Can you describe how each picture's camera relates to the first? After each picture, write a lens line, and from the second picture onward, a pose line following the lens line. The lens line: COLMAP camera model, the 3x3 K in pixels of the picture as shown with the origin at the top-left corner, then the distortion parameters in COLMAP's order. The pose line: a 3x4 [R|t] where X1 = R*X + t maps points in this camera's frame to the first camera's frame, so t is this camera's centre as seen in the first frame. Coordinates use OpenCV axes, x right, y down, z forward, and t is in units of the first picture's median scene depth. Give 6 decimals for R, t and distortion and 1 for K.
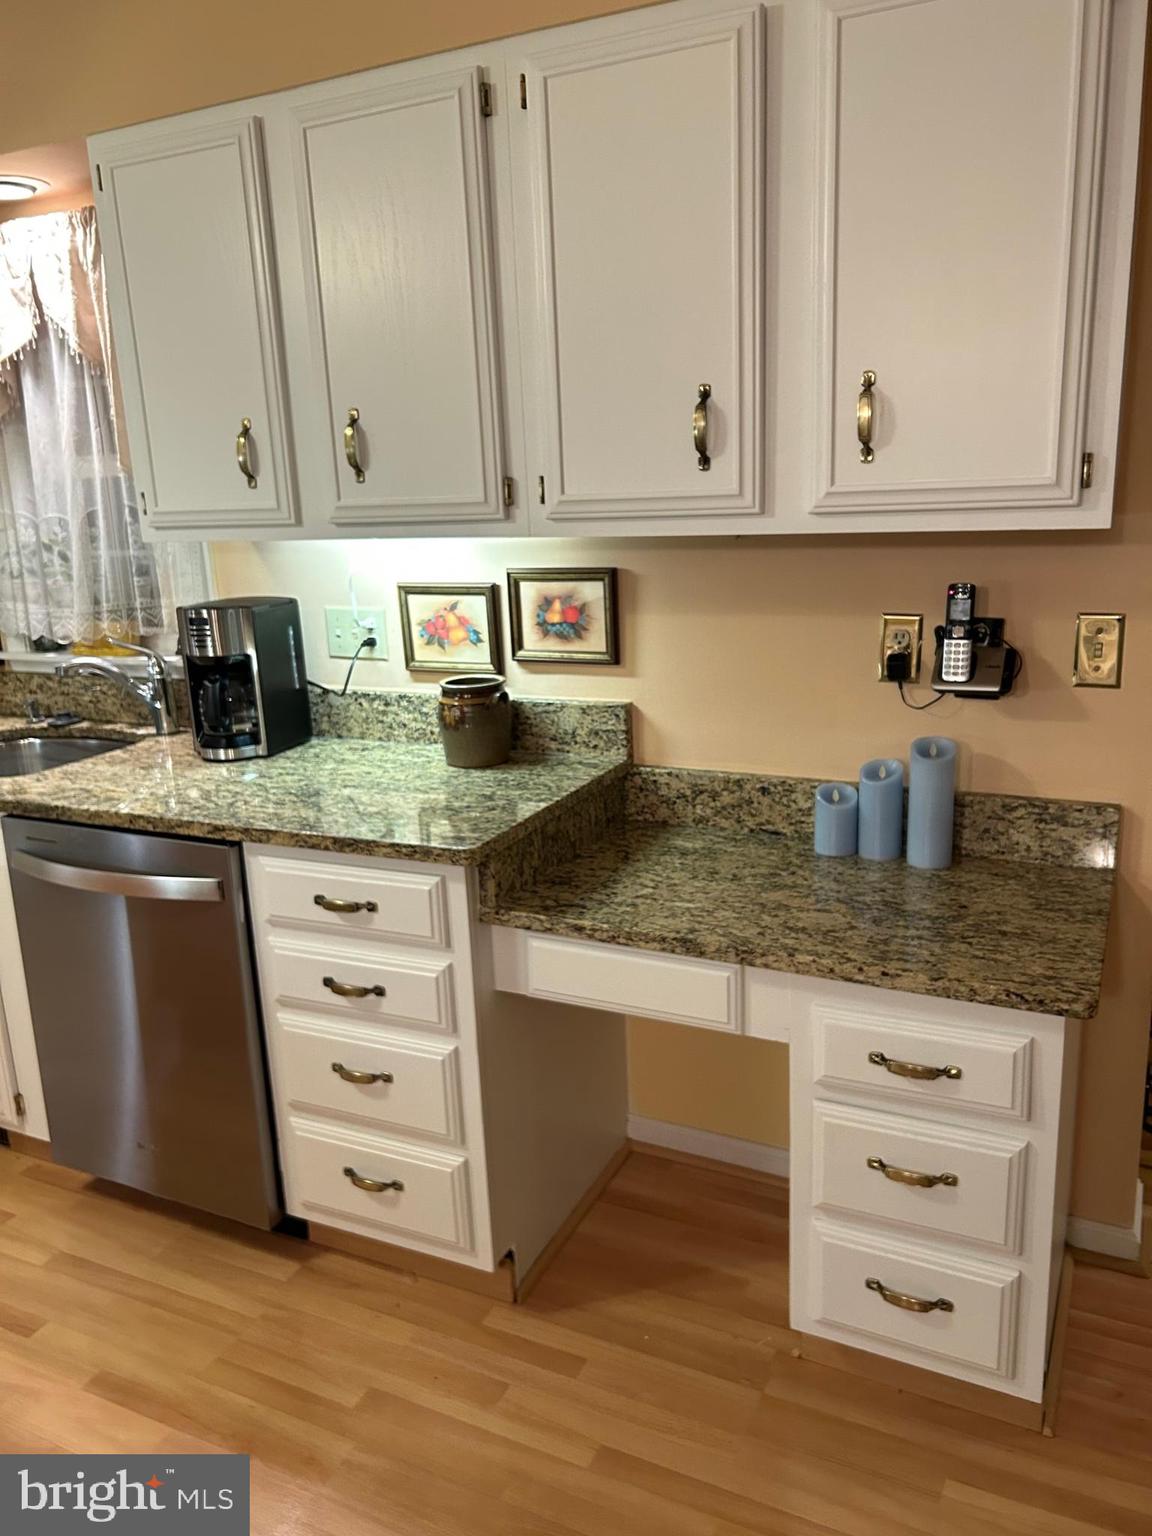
lens RADIAL K [[1154.5, 0, 579.0], [0, 1154.5, 765.8], [0, 0, 1]] dist [0.065329, -0.076544]
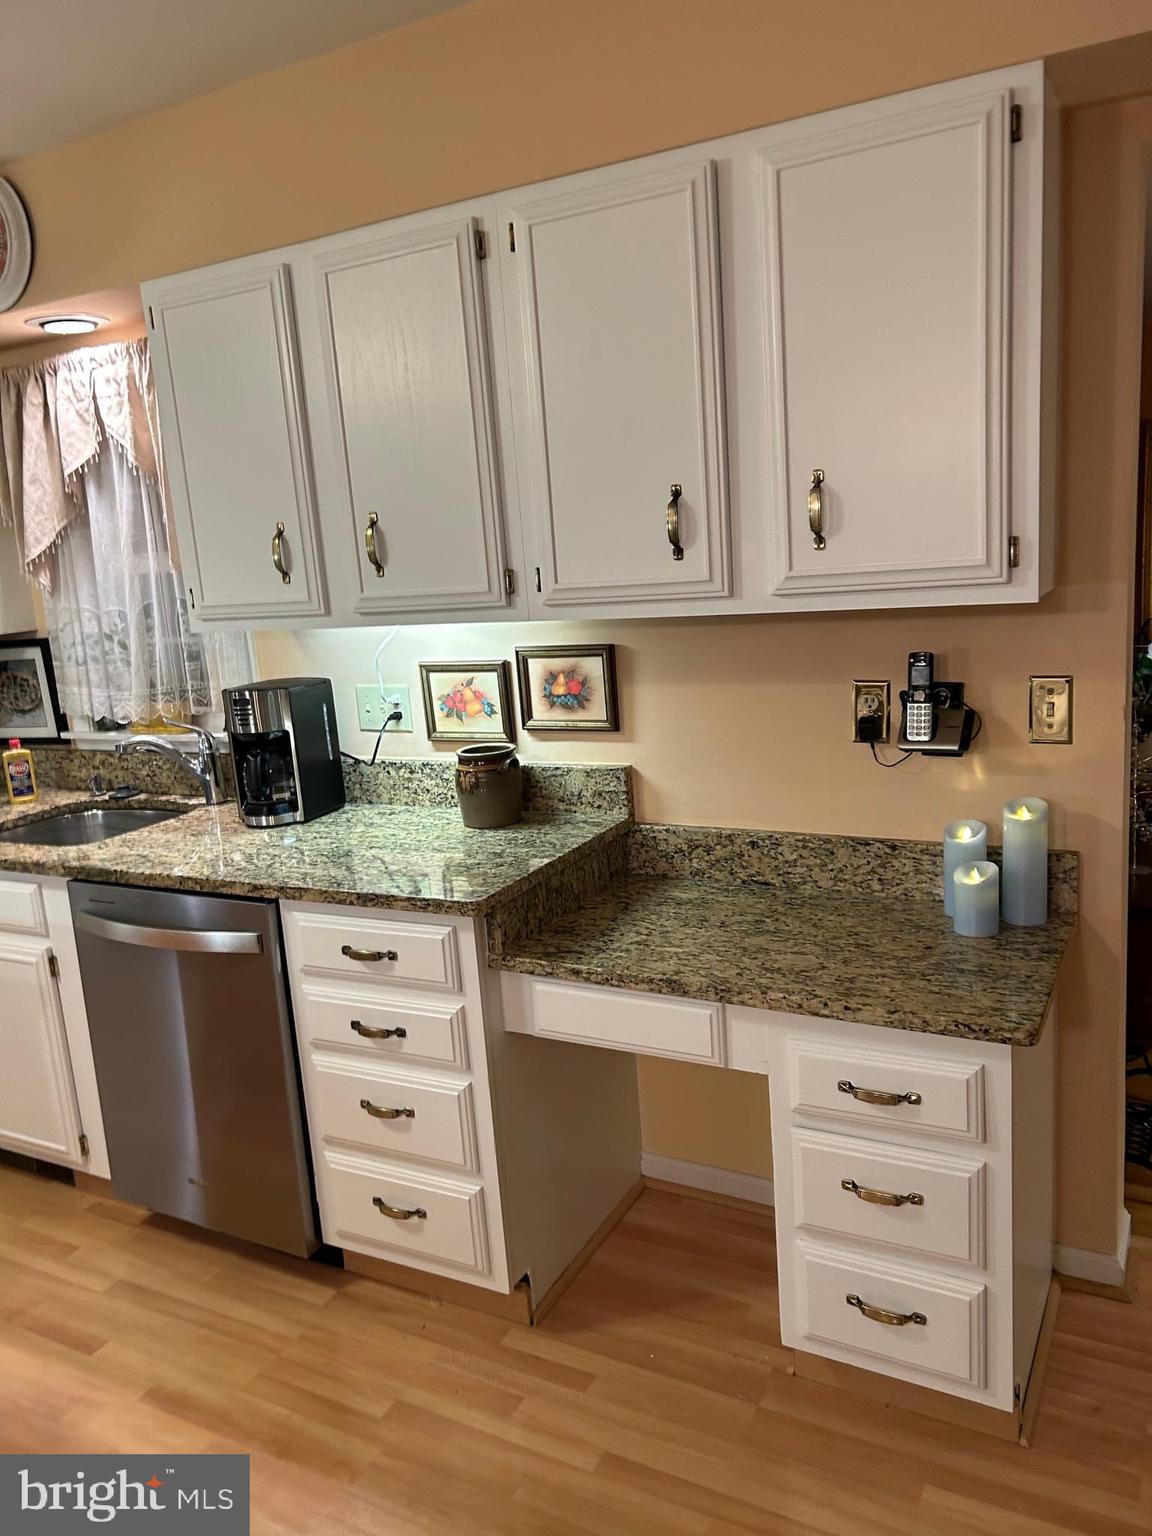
lens RADIAL K [[1154.5, 0, 571.8], [0, 1154.5, 773.9], [0, 0, 1]] dist [0.065329, -0.076544]
pose [[0.998397, -0.021718, -0.052271, 0.052834], [0.019354, 0.998785, -0.045311, 0.001345], [0.053191, 0.044226, 0.997604, -0.102250]]
